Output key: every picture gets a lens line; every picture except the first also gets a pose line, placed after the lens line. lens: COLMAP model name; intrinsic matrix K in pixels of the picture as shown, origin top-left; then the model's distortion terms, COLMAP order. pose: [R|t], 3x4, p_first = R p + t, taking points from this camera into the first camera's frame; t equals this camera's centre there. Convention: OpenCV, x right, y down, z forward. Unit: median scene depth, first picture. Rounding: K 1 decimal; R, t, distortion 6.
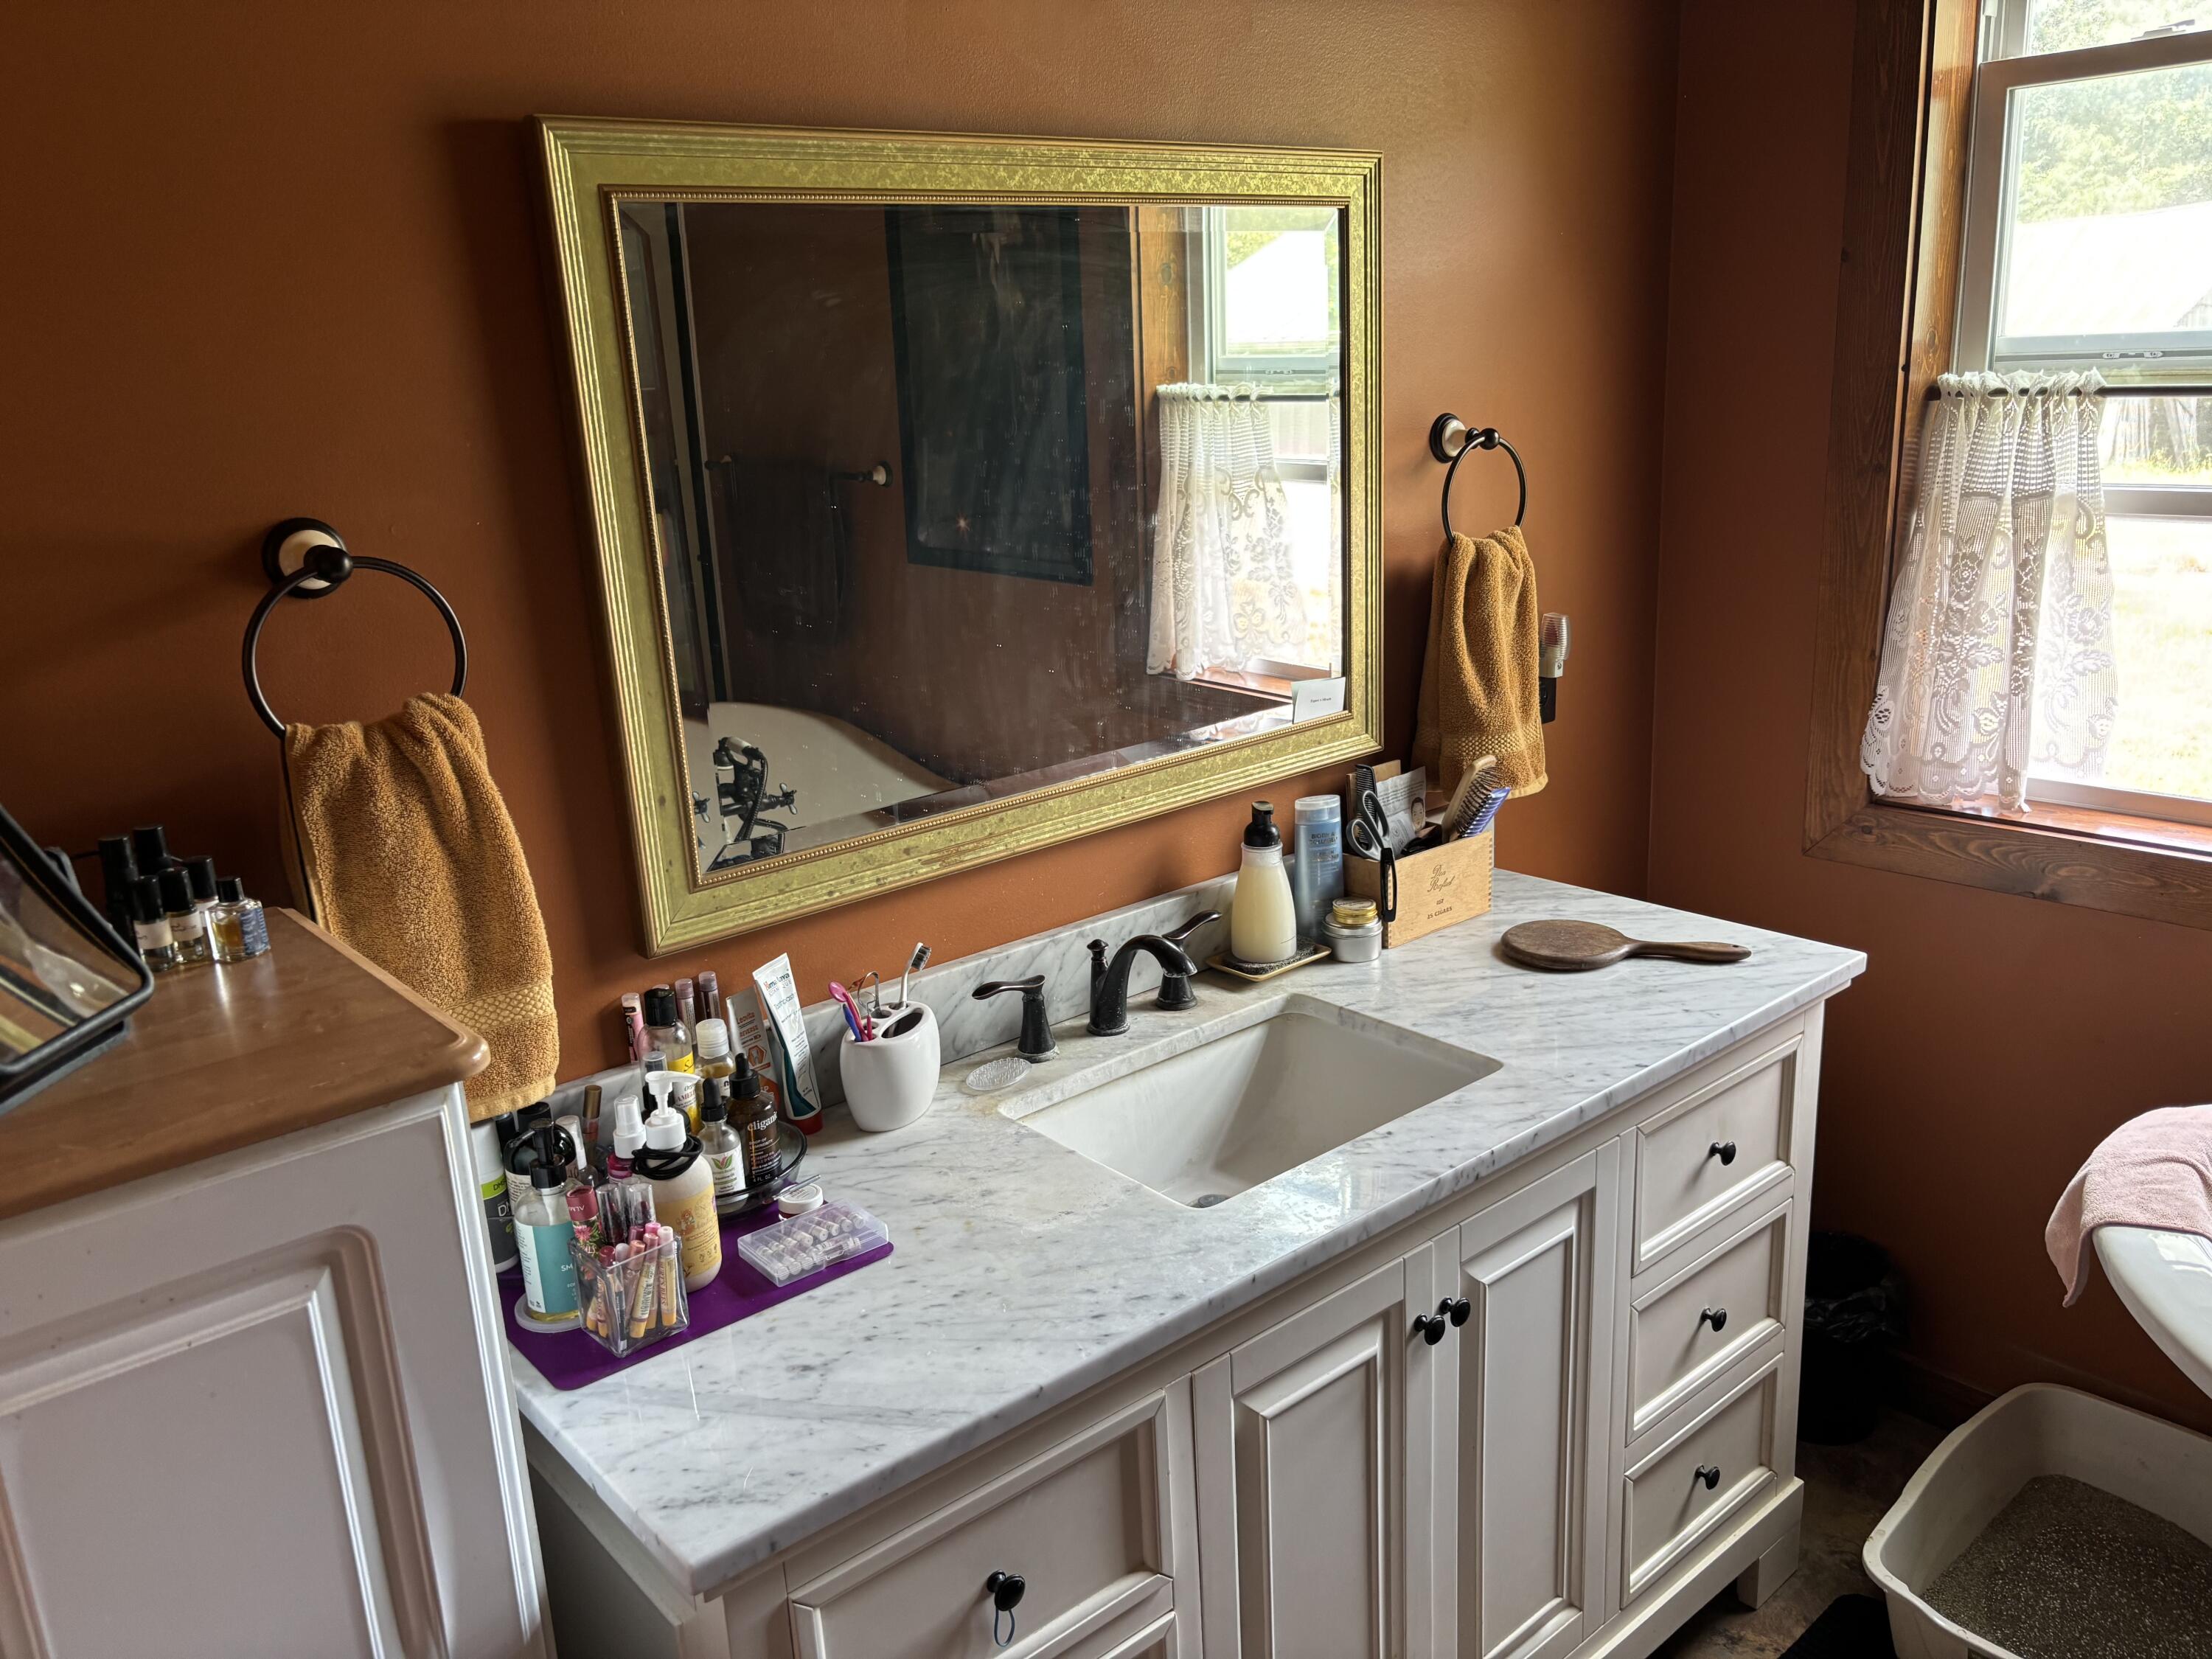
lens RADIAL K [[1684.5, 0, 1105.7], [0, 1684.5, 839.6], [0, 0, 1]] dist [0.049733, -0.061385]
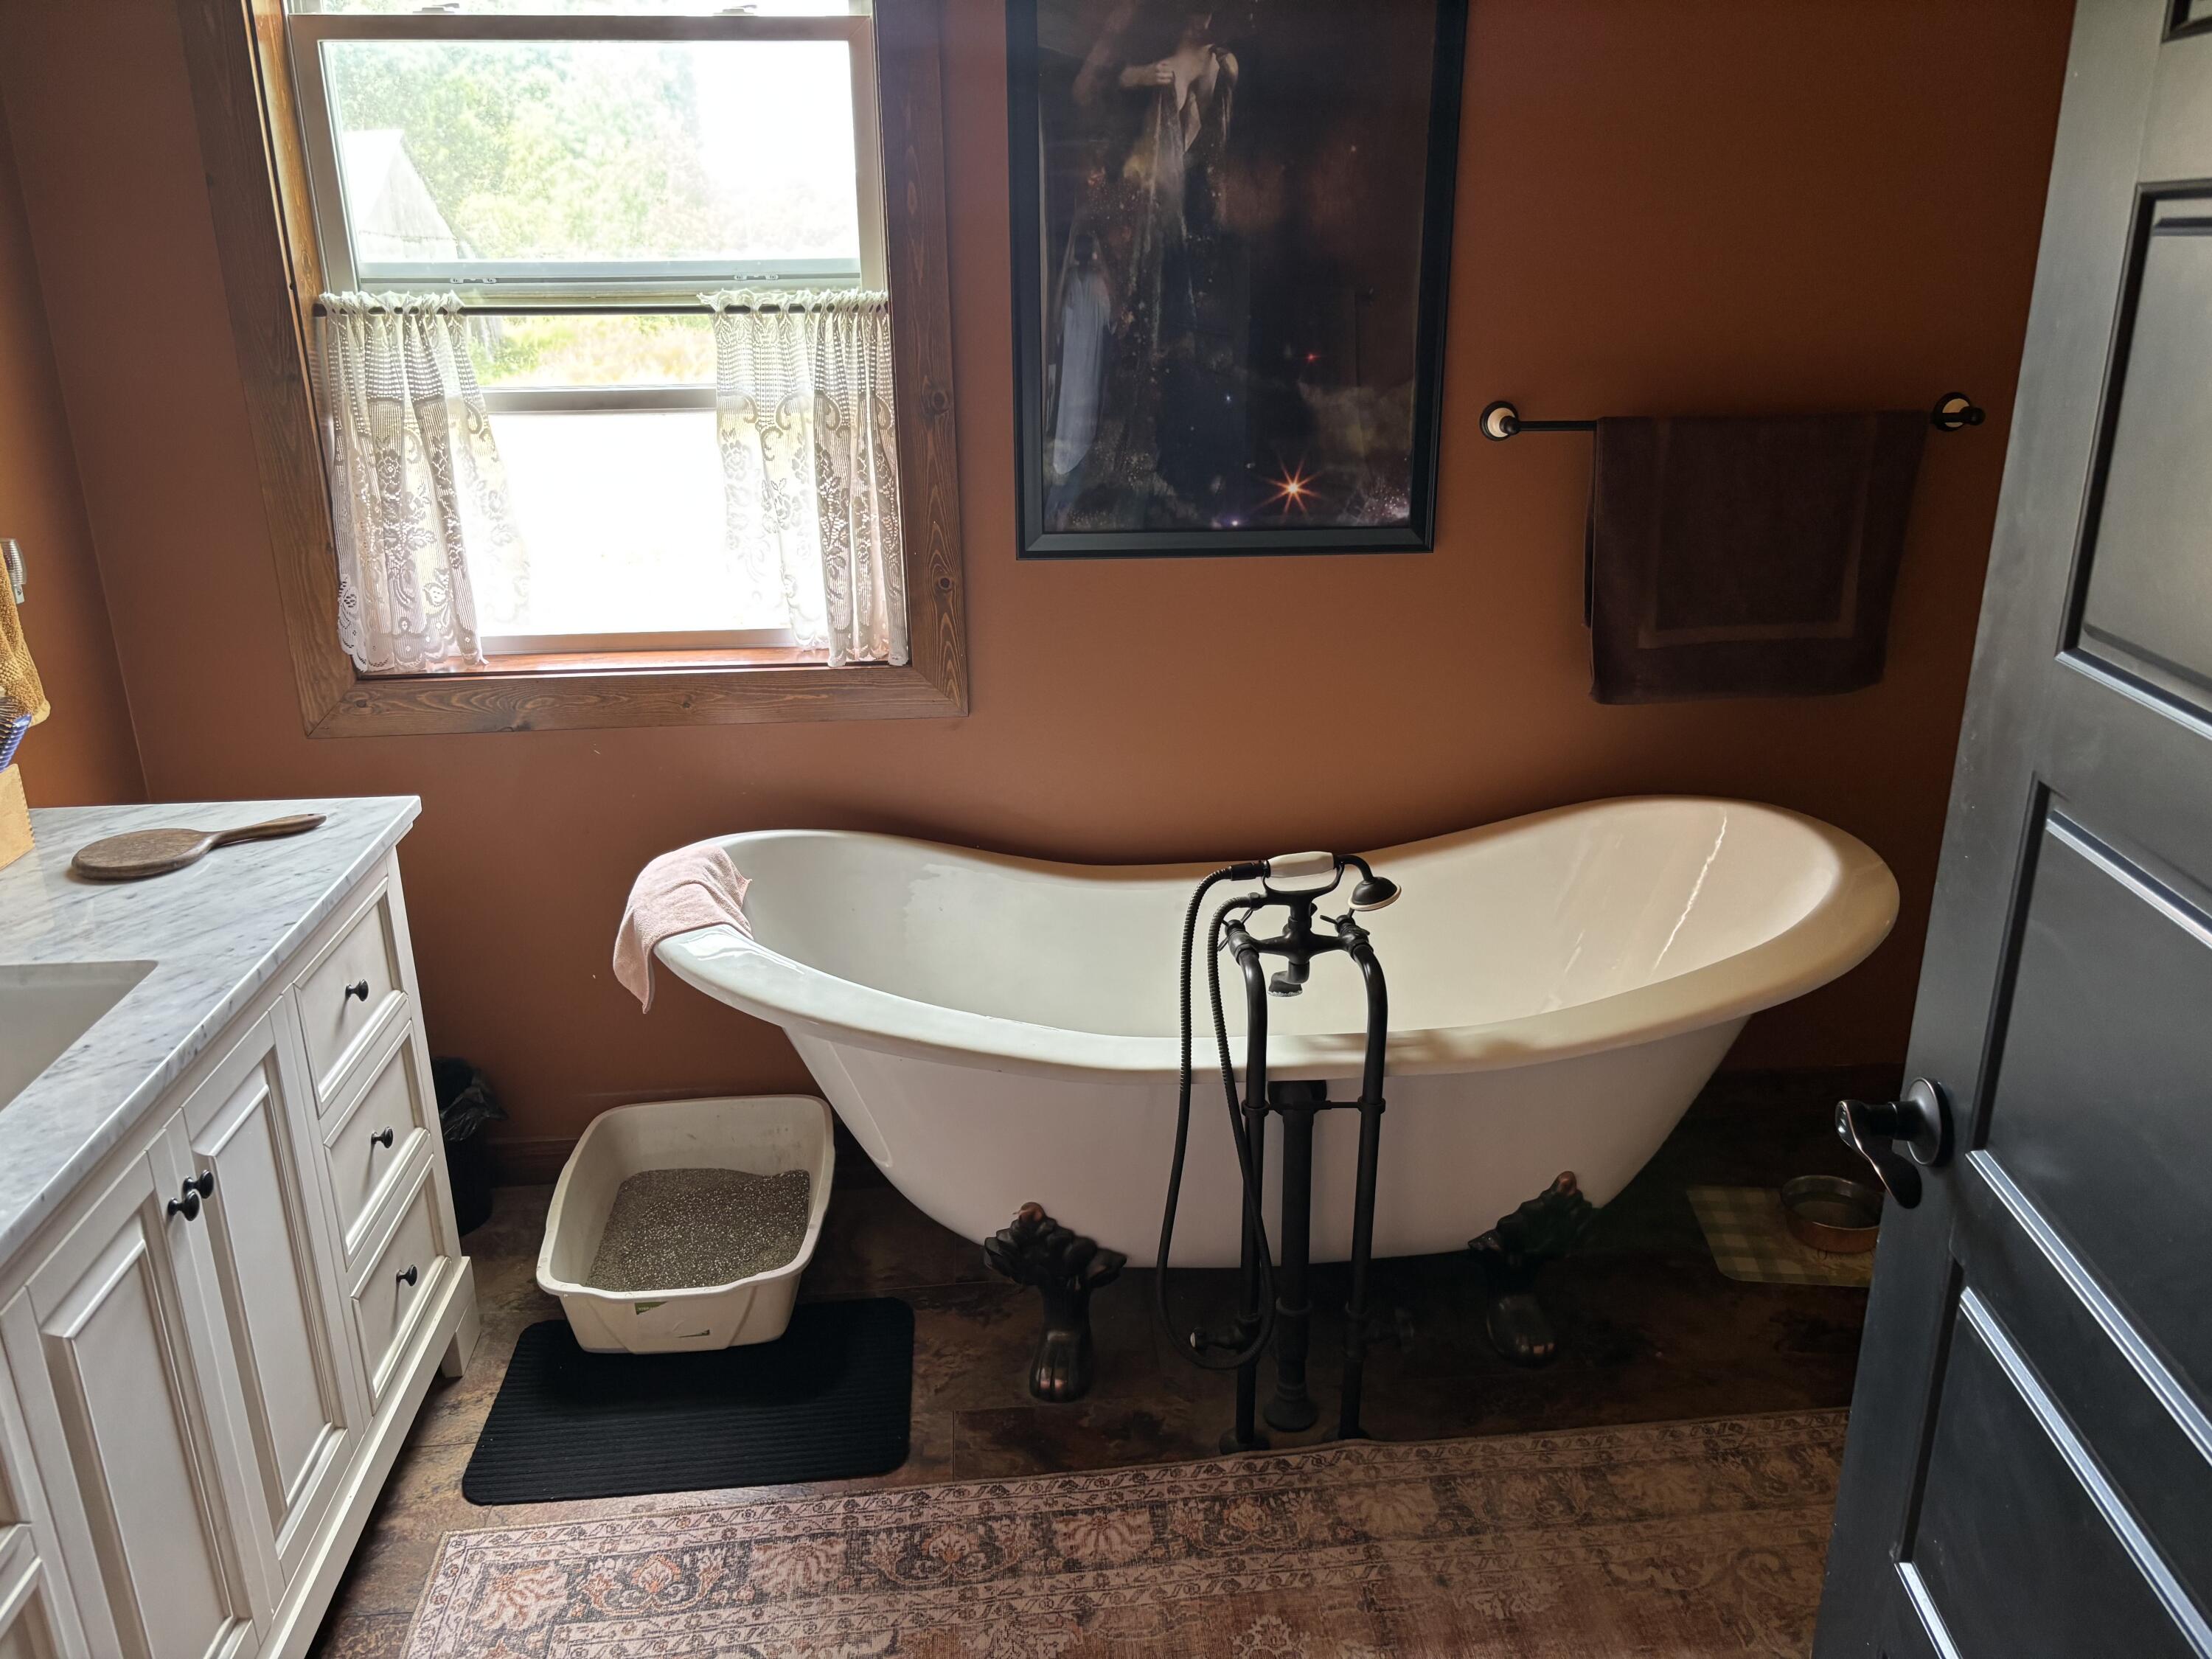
lens RADIAL K [[1684.5, 0, 1115.2], [0, 1684.5, 829.3], [0, 0, 1]] dist [0.049733, -0.061385]
pose [[0.581760, -0.229061, 0.780440, -0.176188], [0.200698, 0.970282, 0.135175, 0.026154], [-0.788210, 0.077993, 0.610444, -0.081189]]
